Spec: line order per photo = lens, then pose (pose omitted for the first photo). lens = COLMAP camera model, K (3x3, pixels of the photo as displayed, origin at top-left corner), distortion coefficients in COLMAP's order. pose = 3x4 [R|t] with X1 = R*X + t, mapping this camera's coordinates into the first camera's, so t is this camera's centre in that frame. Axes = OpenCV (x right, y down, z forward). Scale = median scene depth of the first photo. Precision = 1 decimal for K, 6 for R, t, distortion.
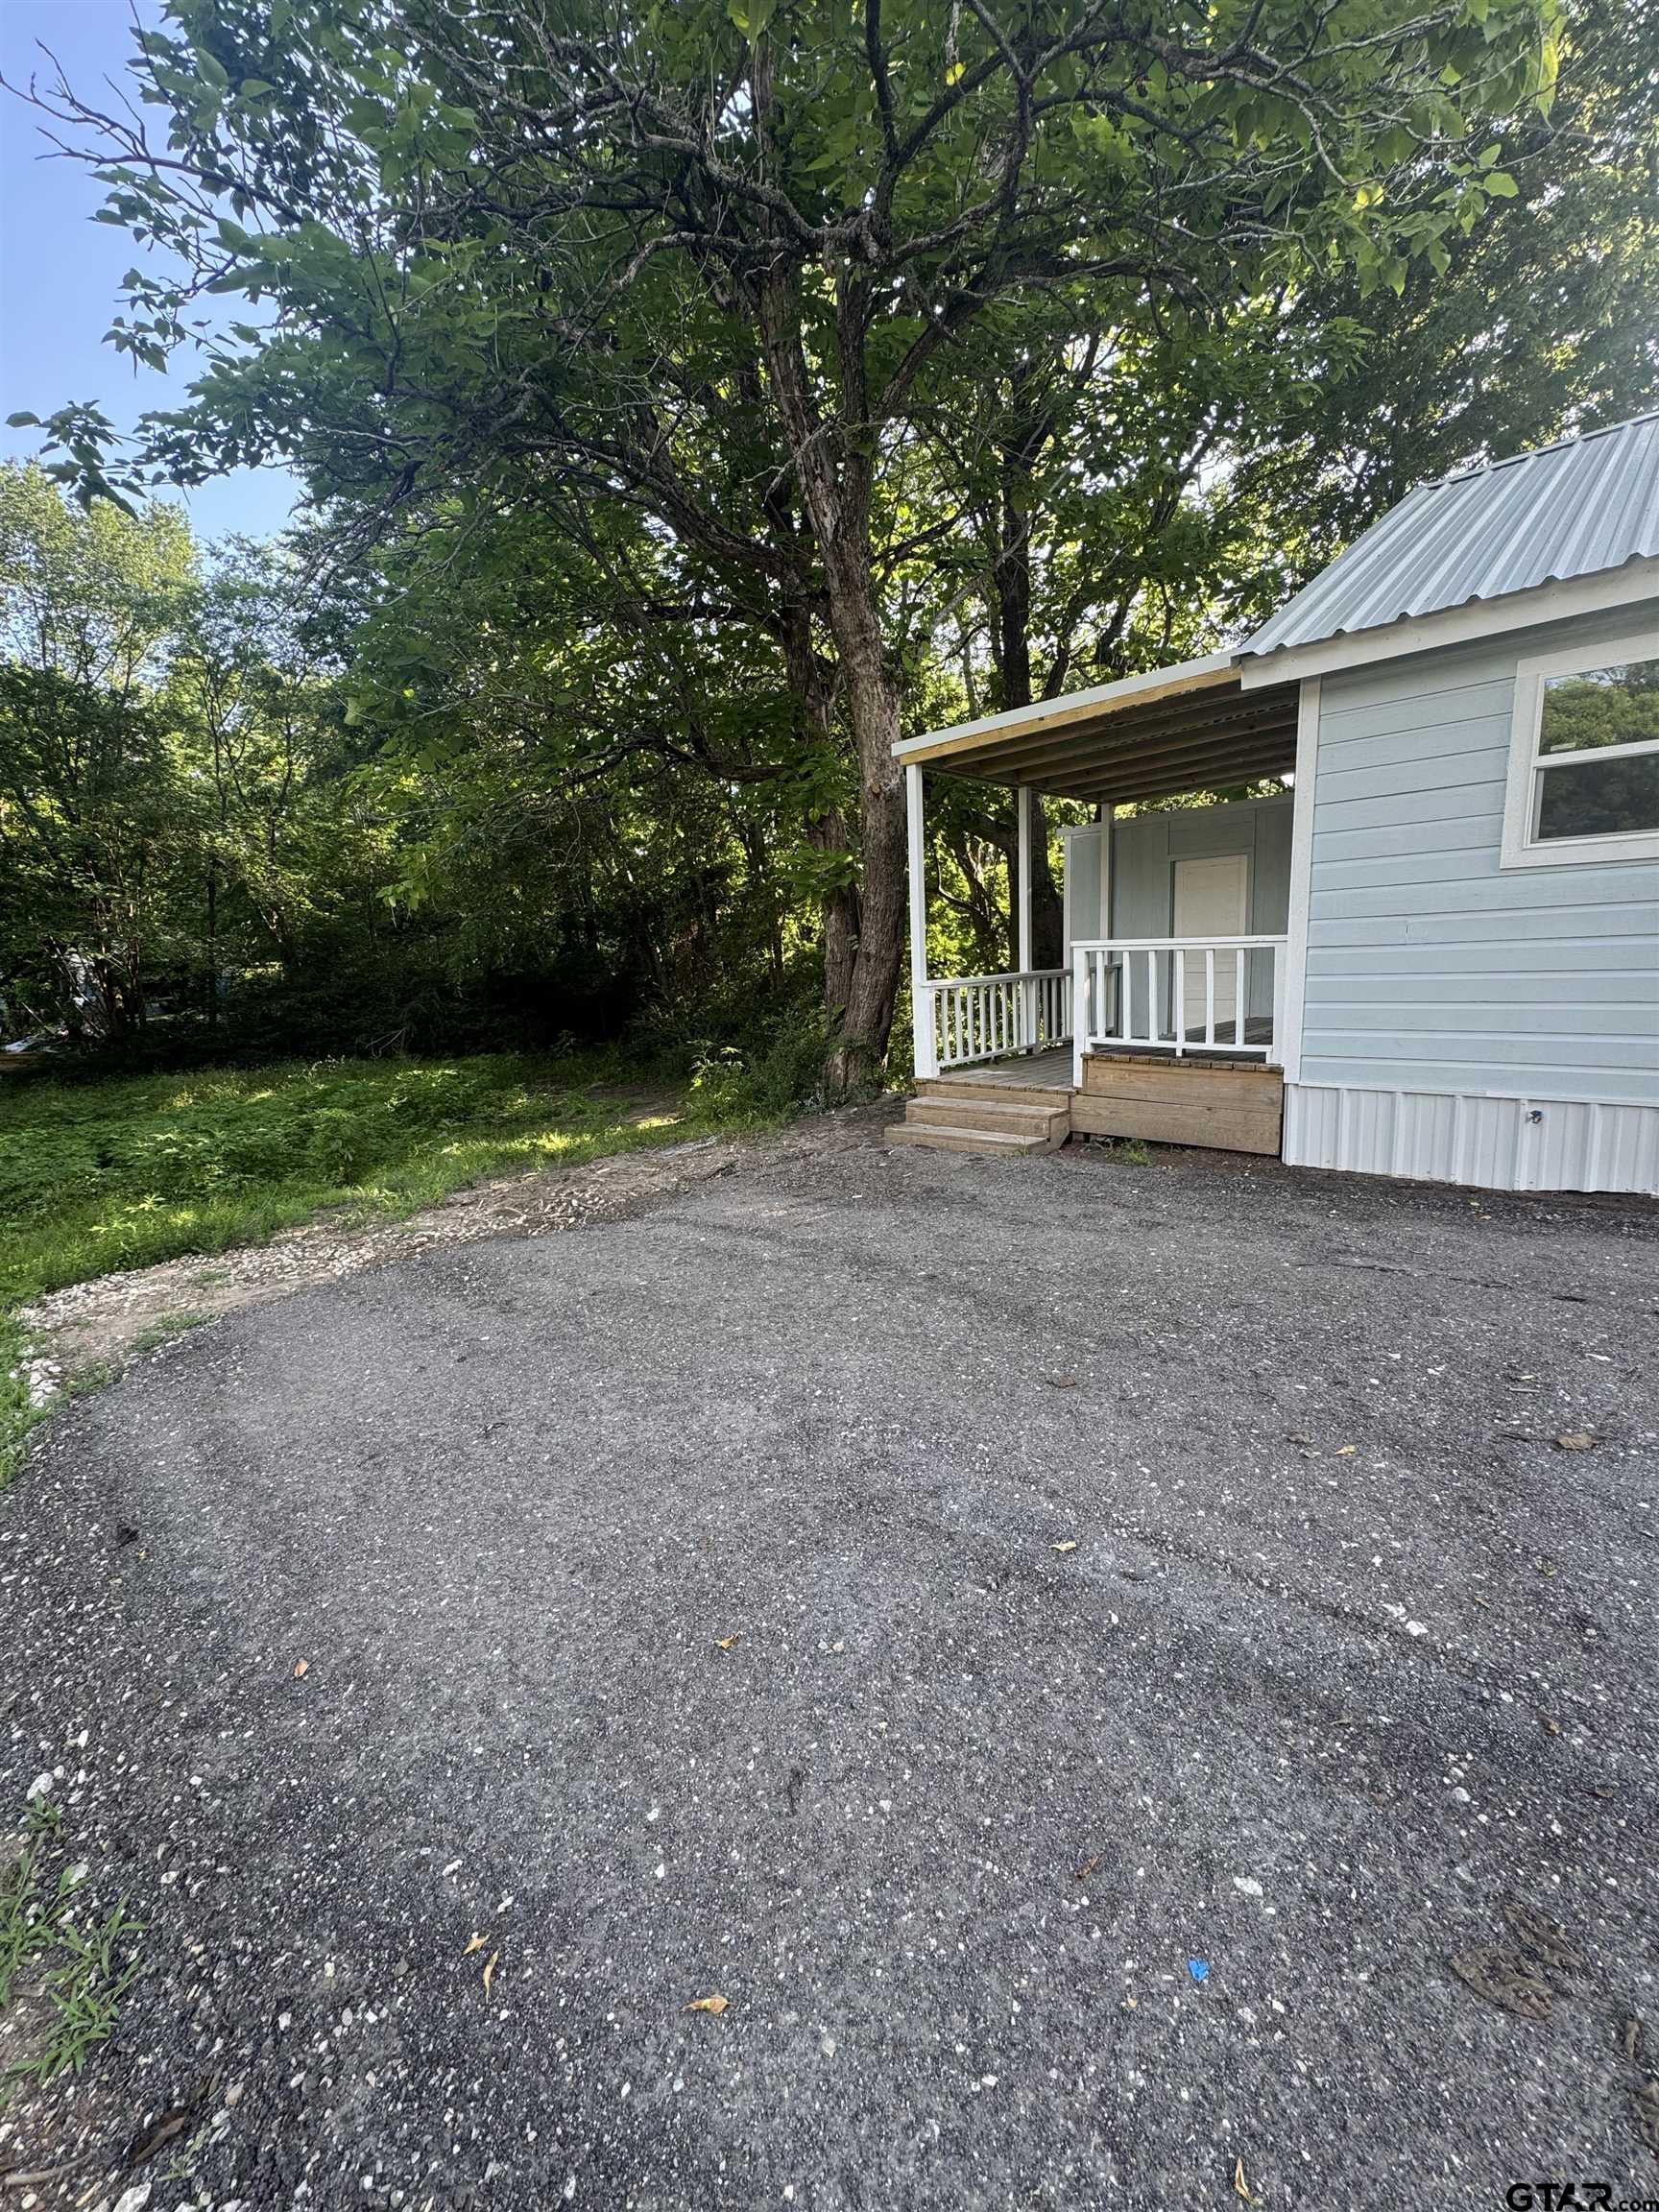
lens RADIAL K [[874.1, 0, 829.4], [0, 874.1, 1103.6], [0, 0, 1]] dist [-0.002304, 0.001032]
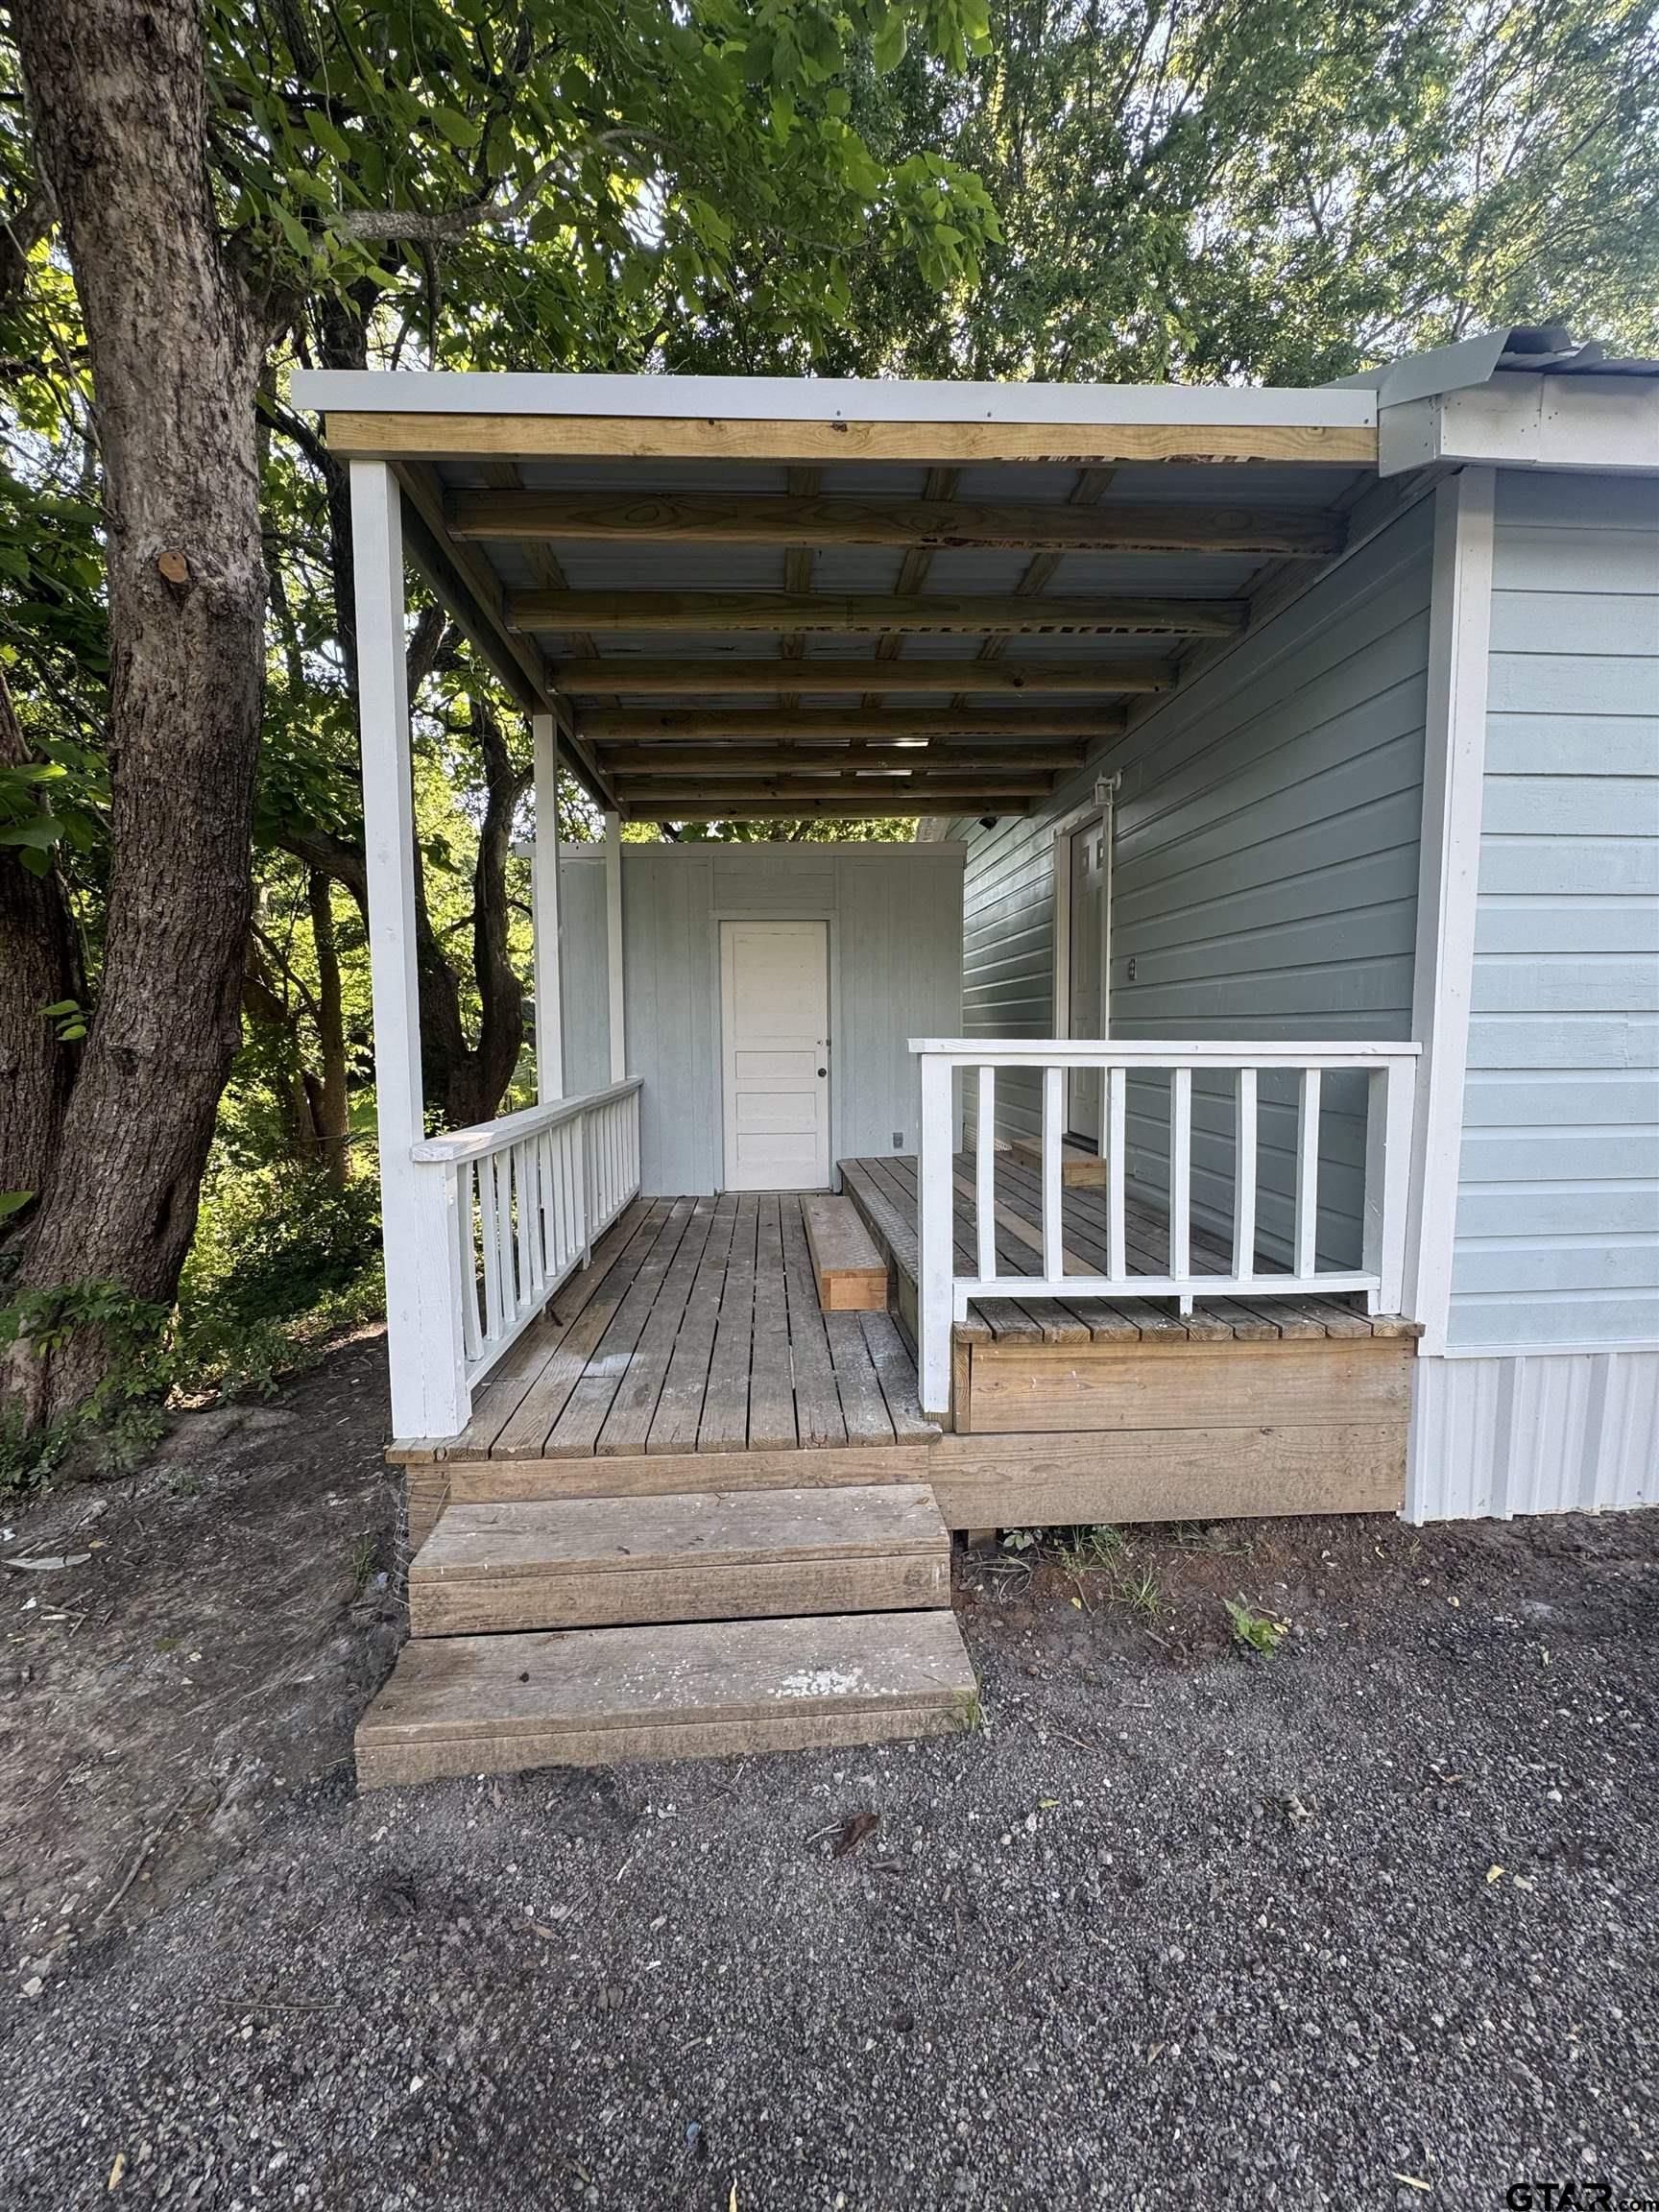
lens RADIAL K [[874.1, 0, 823.9], [0, 874.1, 1103.2], [0, 0, 1]] dist [-0.002304, 0.001032]
pose [[0.687015, -0.019067, 0.726393, -0.029081], [0.101446, 0.992383, -0.069898, -0.140784], [-0.719527, 0.121710, 0.683715, 0.801840]]
